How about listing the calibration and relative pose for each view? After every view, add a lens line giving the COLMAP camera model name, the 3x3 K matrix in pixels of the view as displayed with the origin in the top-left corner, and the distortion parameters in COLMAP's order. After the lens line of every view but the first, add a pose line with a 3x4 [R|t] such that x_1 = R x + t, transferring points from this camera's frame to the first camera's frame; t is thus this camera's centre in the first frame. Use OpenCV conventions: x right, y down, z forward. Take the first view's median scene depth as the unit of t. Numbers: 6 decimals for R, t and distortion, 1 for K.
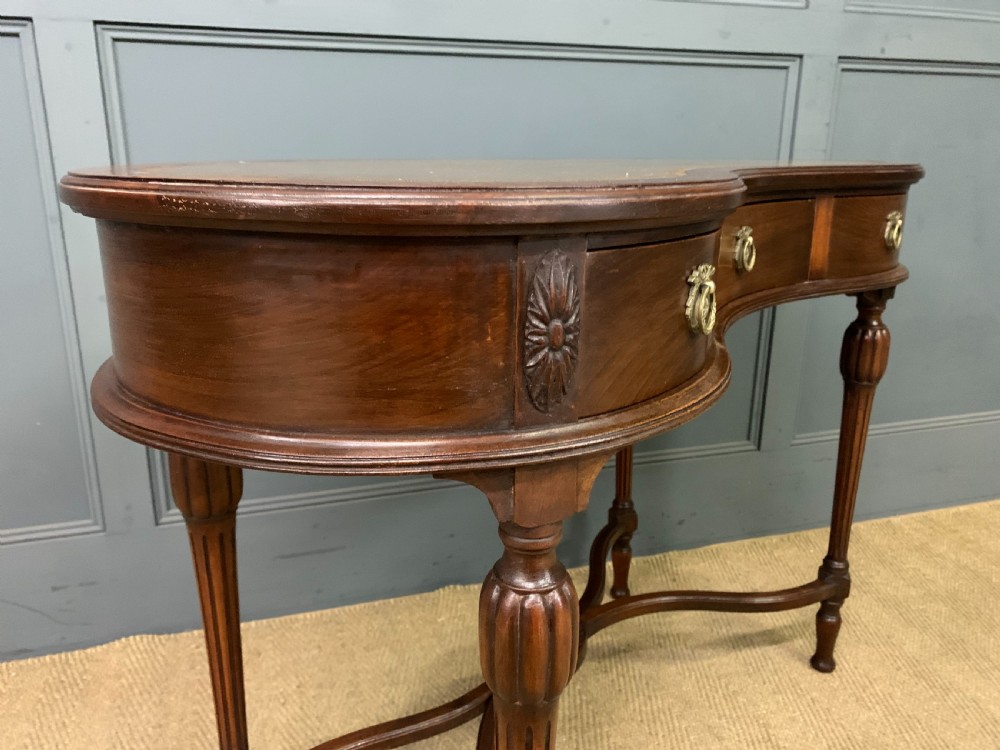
lens RADIAL K [[769.9, 0, 486.1], [0, 769.9, 371.8], [0, 0, 1]] dist [0.004455, -0.000118]
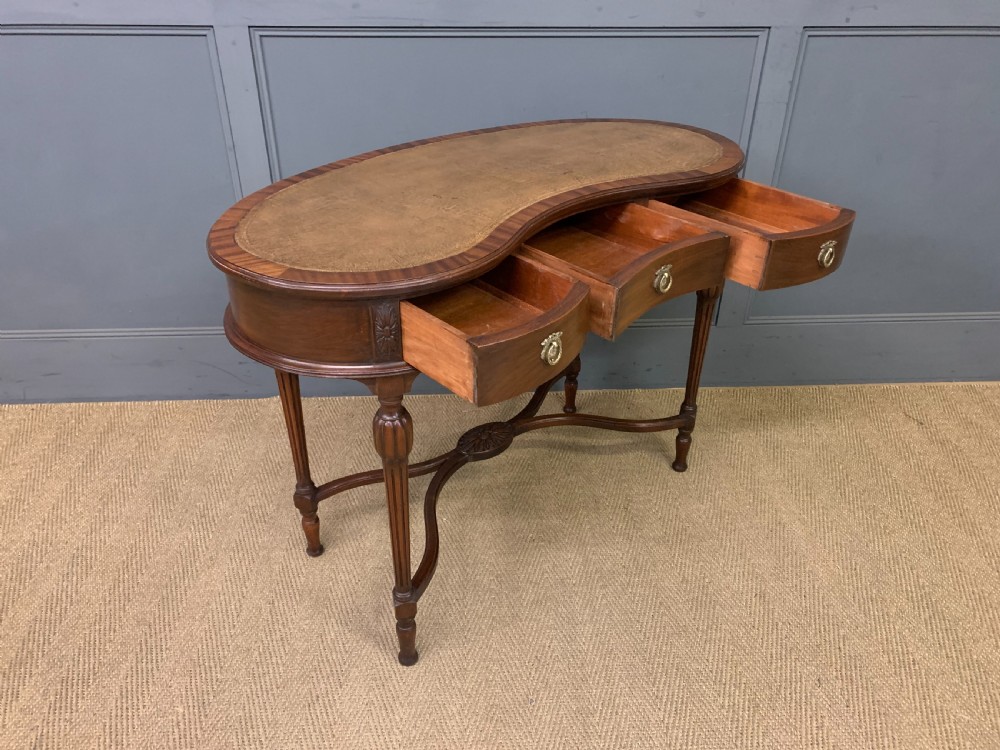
lens RADIAL K [[757.5, 0, 499.2], [0, 757.5, 377.1], [0, 0, 1]] dist [0.005528, 0.005309]
pose [[0.970347, 0.131399, -0.202881, 0.345159], [-0.070744, 0.956968, 0.281438, -0.203770], [0.231131, -0.258740, 0.937887, -0.455048]]
